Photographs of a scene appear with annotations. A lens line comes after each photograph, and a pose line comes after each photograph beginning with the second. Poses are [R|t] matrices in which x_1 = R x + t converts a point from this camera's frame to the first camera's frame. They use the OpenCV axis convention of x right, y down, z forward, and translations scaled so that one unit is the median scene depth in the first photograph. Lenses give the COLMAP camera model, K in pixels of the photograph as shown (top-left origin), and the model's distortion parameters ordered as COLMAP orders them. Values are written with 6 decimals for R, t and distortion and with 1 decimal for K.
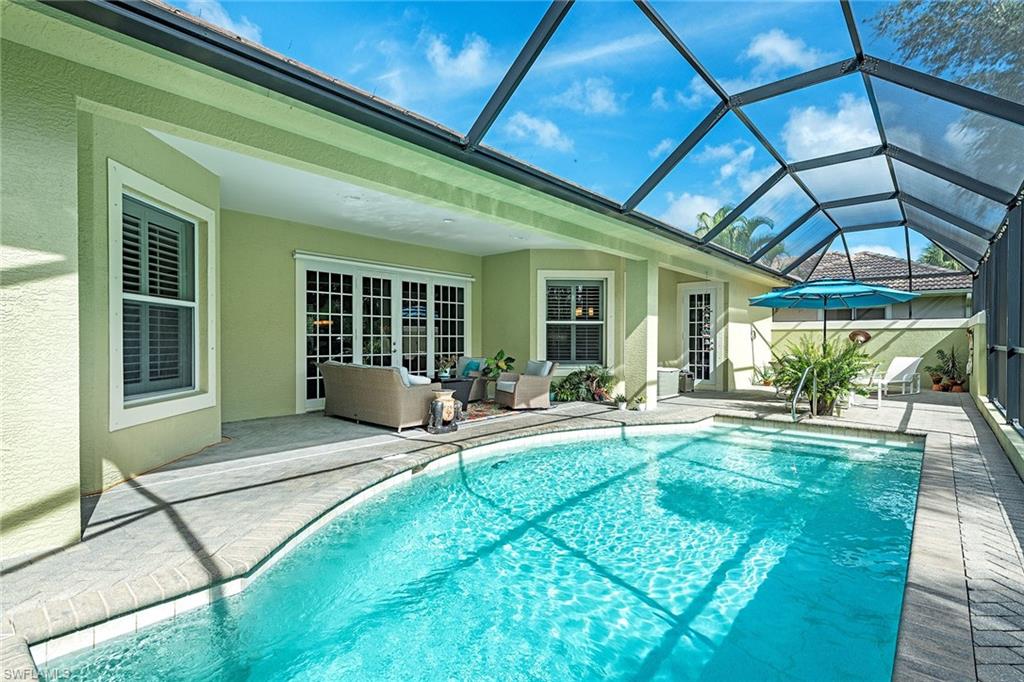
lens RADIAL K [[494.8, 0, 512.0], [0, 494.8, 341.0], [0, 0, 1]] dist [-0.030954, -0.000013]
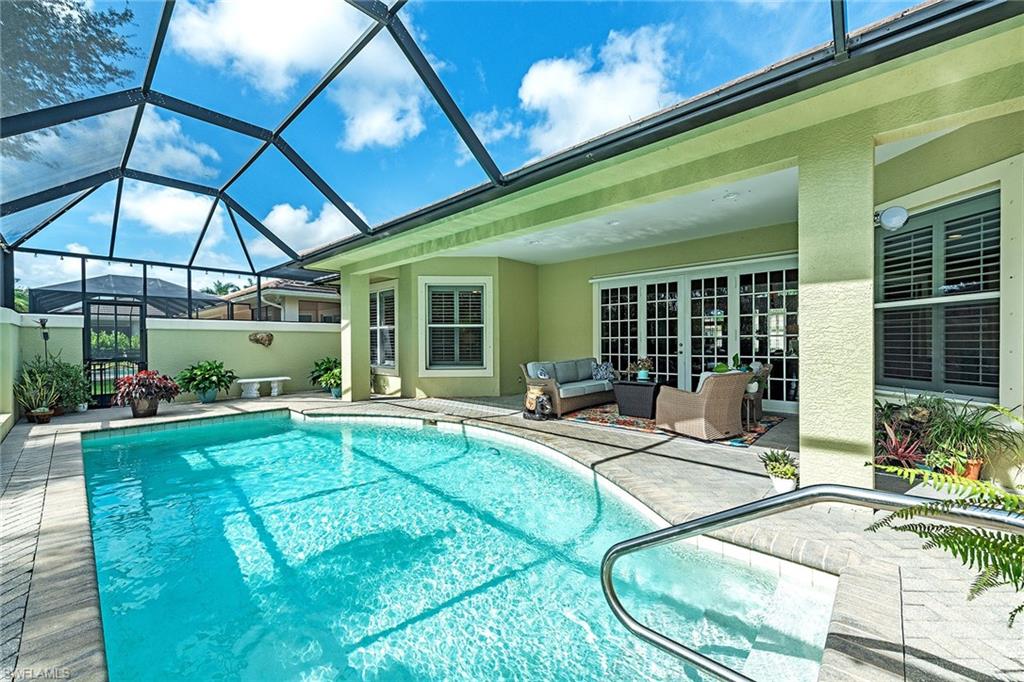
lens RADIAL K [[401.6, 0, 512.0], [0, 401.6, 341.0], [0, 0, 1]] dist [0.001833, 0.000189]
pose [[-0.048671, -0.004521, -0.998805, 0.670909], [0.003303, 0.999984, -0.004687, -0.000374], [0.998809, -0.003527, -0.048656, 0.801742]]
